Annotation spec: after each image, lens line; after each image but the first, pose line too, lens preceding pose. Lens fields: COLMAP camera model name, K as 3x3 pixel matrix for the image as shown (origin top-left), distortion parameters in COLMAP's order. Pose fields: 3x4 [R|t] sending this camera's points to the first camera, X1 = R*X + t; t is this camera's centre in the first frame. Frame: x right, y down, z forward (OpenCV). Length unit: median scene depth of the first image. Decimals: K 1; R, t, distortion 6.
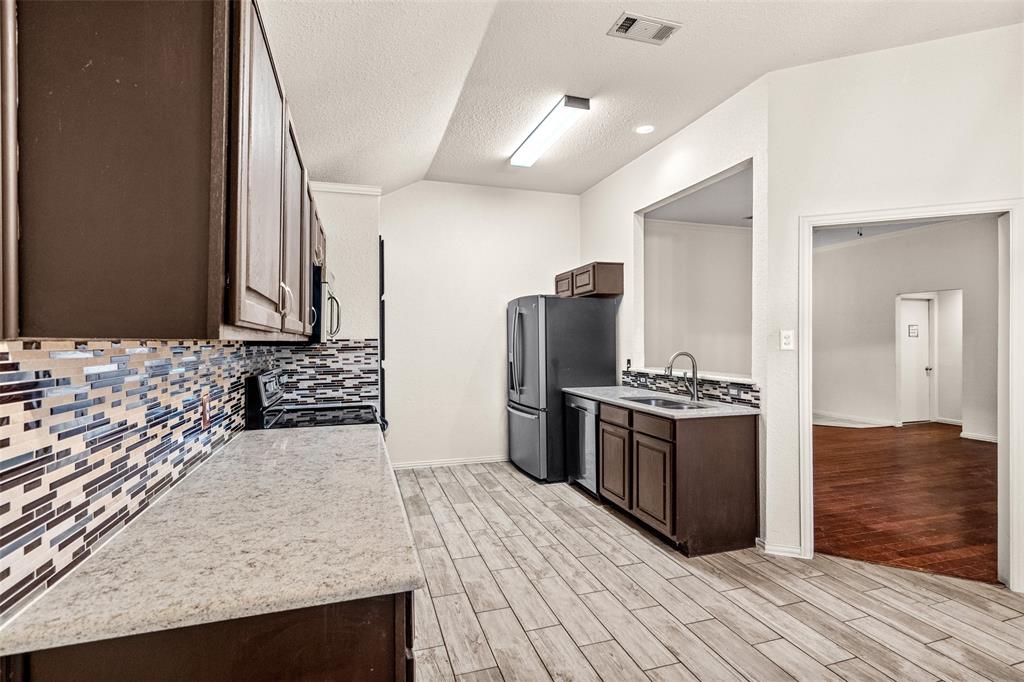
lens RADIAL K [[496.6, 0, 511.0], [0, 496.6, 339.4], [0, 0, 1]] dist [-0.000253, -0.000025]
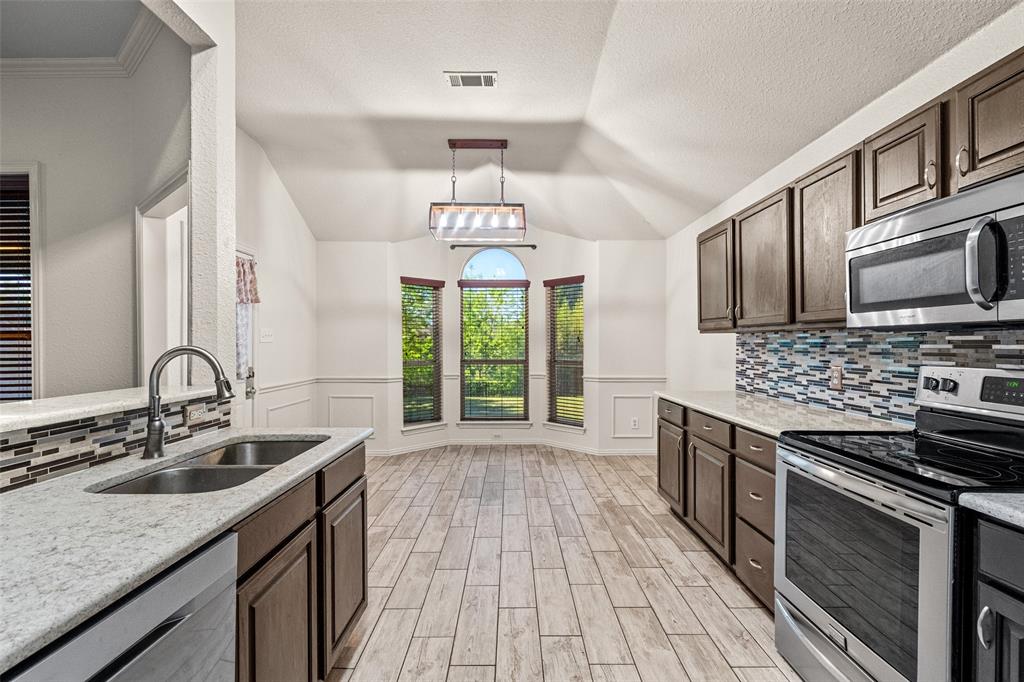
lens RADIAL K [[466.3, 0, 509.6], [0, 466.3, 342.2], [0, 0, 1]] dist [0.001869, -0.000022]
pose [[-0.951436, 0.002690, 0.307836, -0.078468], [0.001271, 0.999988, -0.004810, 0.029887], [-0.307845, -0.004186, -0.951427, 1.700896]]
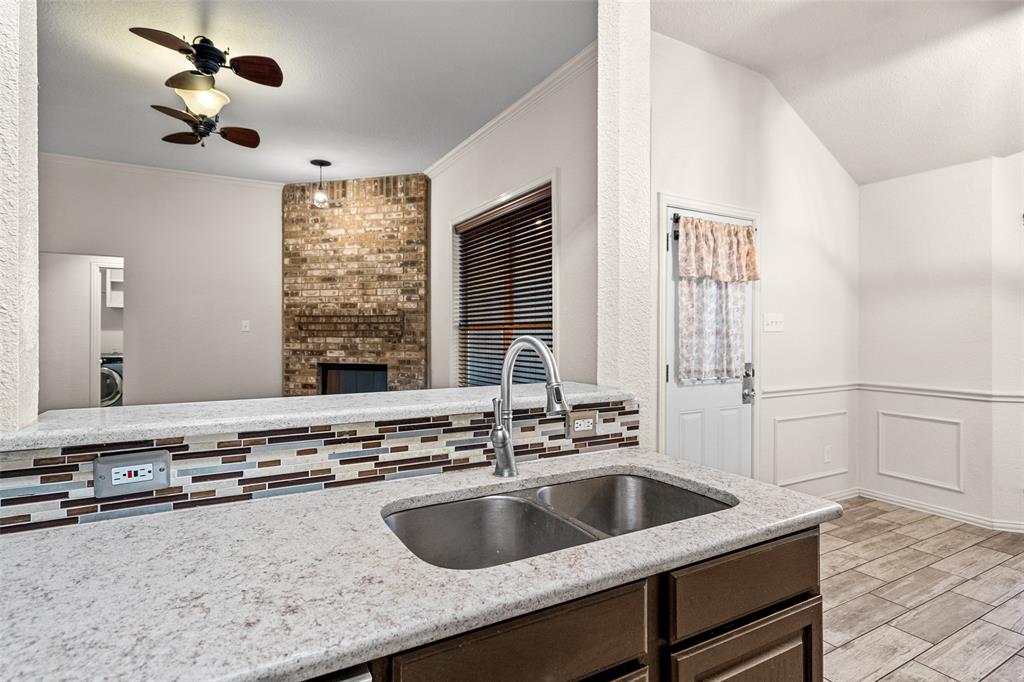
lens RADIAL K [[519.6, 0, 509.6], [0, 519.6, 334.6], [0, 0, 1]] dist [0.008875, 0.000464]
pose [[-0.202755, -0.005438, 0.979214, 0.006710], [-0.005665, 0.999974, 0.004380, 0.027765], [-0.979213, -0.004659, -0.202781, 1.405074]]
